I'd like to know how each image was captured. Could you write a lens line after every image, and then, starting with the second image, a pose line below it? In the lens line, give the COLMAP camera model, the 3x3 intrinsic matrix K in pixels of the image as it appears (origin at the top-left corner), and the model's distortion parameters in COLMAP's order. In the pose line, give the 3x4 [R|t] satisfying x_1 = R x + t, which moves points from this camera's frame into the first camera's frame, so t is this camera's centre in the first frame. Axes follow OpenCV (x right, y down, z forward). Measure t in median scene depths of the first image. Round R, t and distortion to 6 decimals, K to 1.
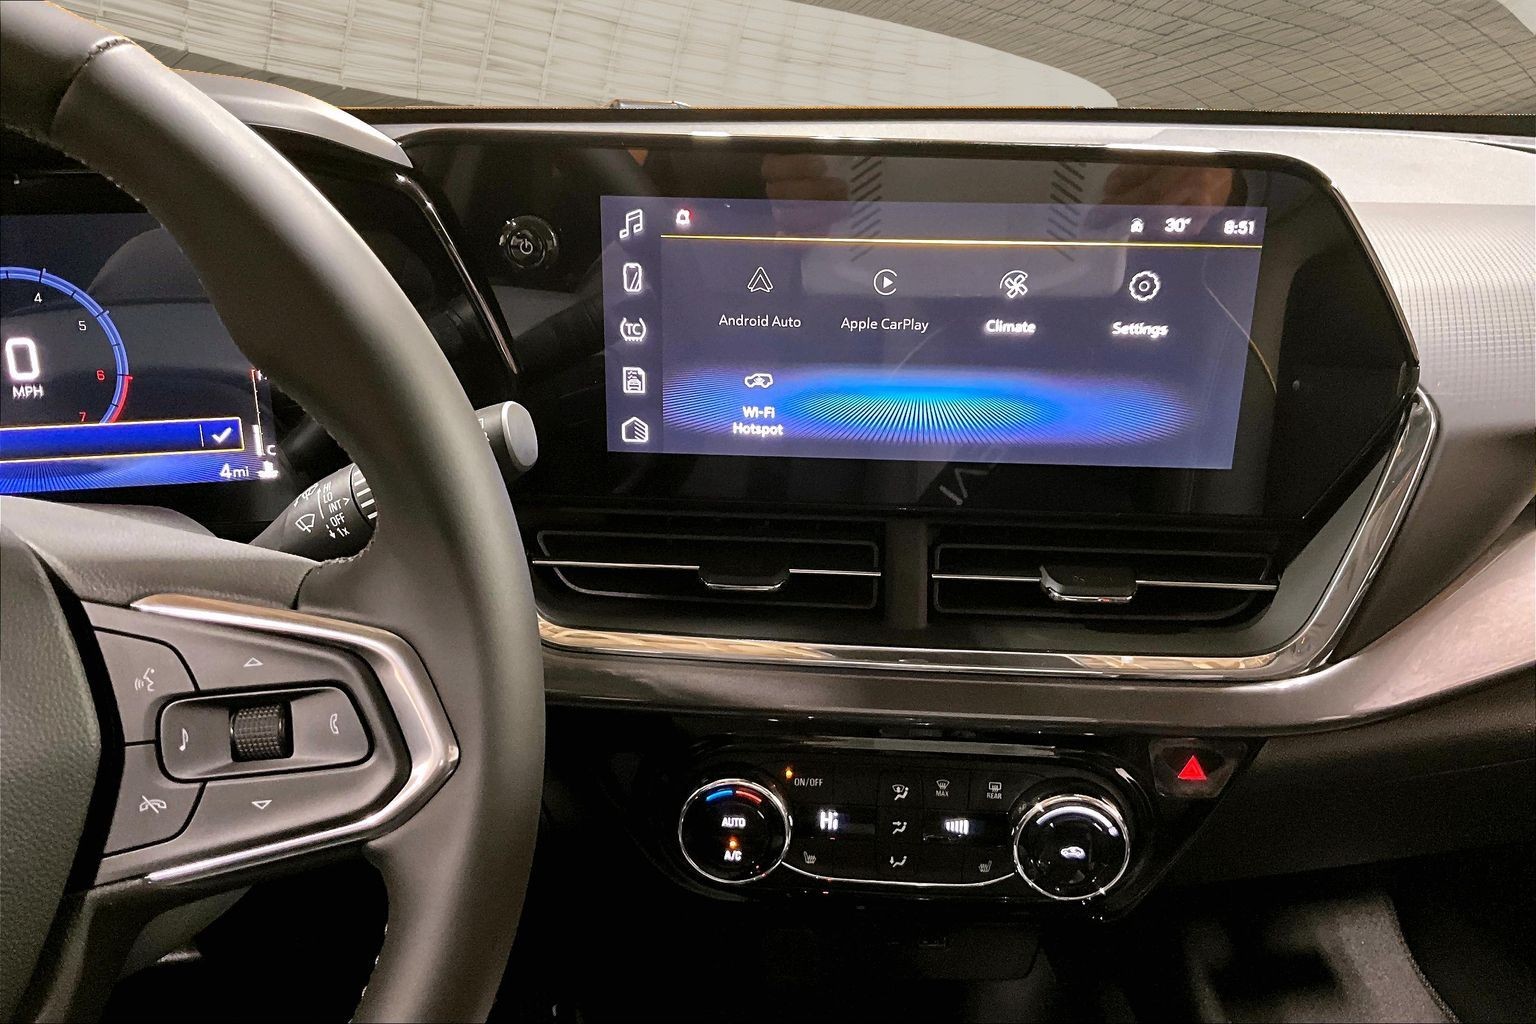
lens RADIAL K [[1289.8, 0, 768.0], [0, 1289.8, 512.0], [0, 0, 1]] dist [0.139634, -0.309804]
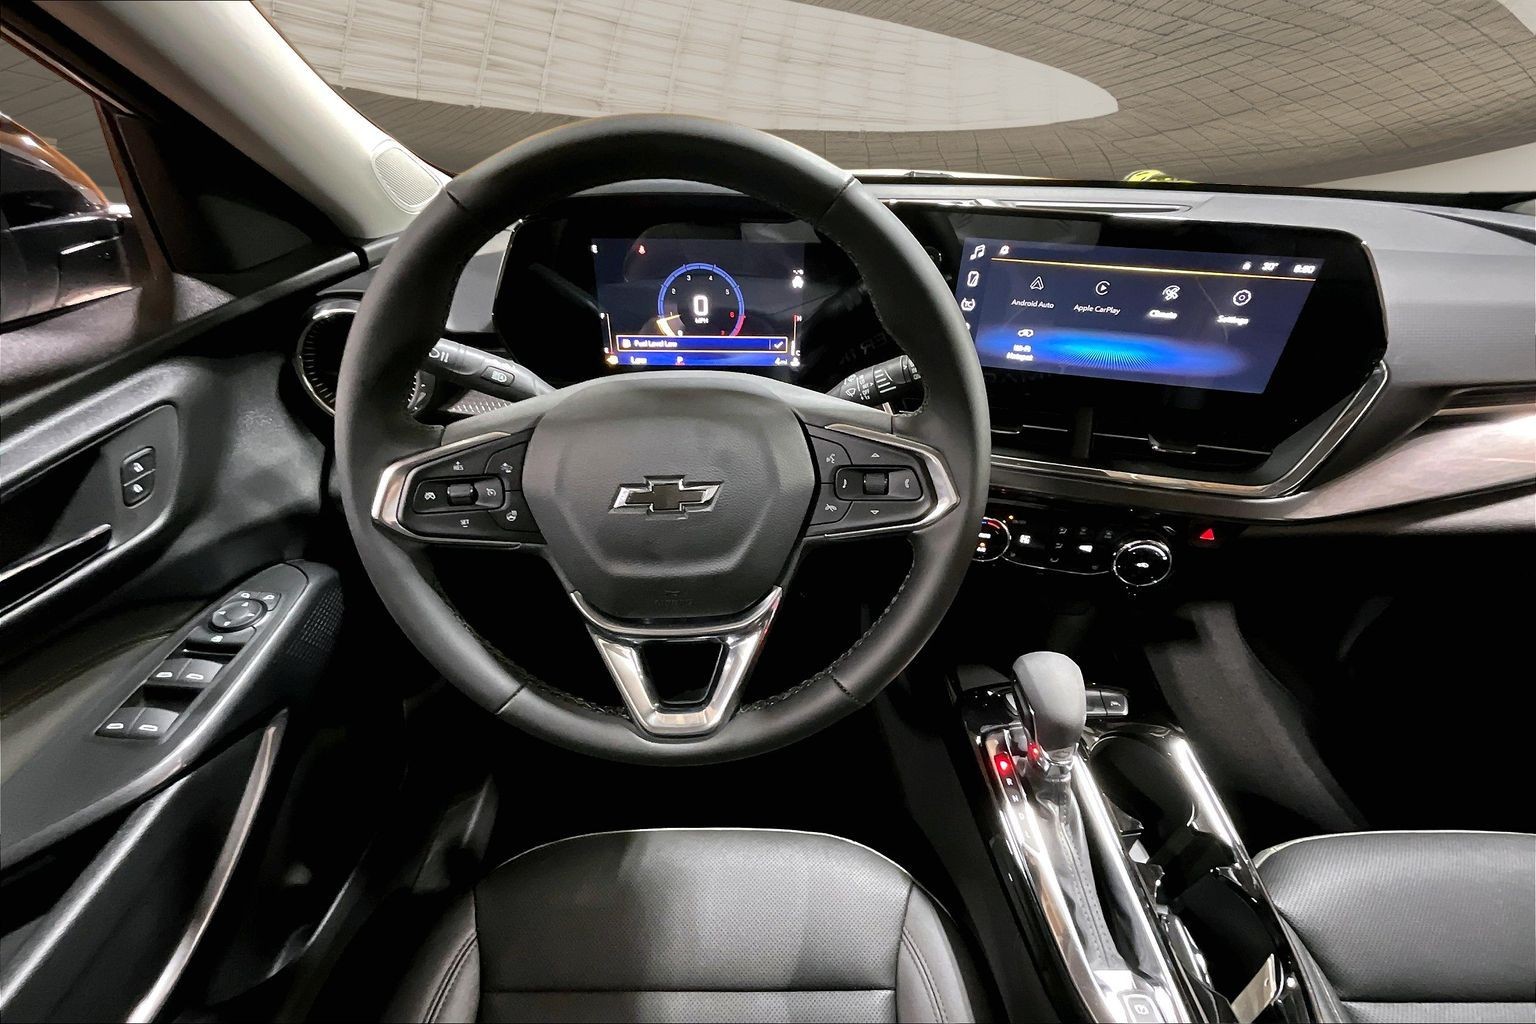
lens RADIAL K [[633.7, 0, 771.3], [0, 633.7, 516.2], [0, 0, 1]] dist [0.000693, 0.000415]
pose [[0.982770, 0.106353, -0.151172, -0.225866], [-0.070545, 0.971788, 0.225059, -0.016007], [0.170843, -0.210517, 0.962546, -0.116304]]
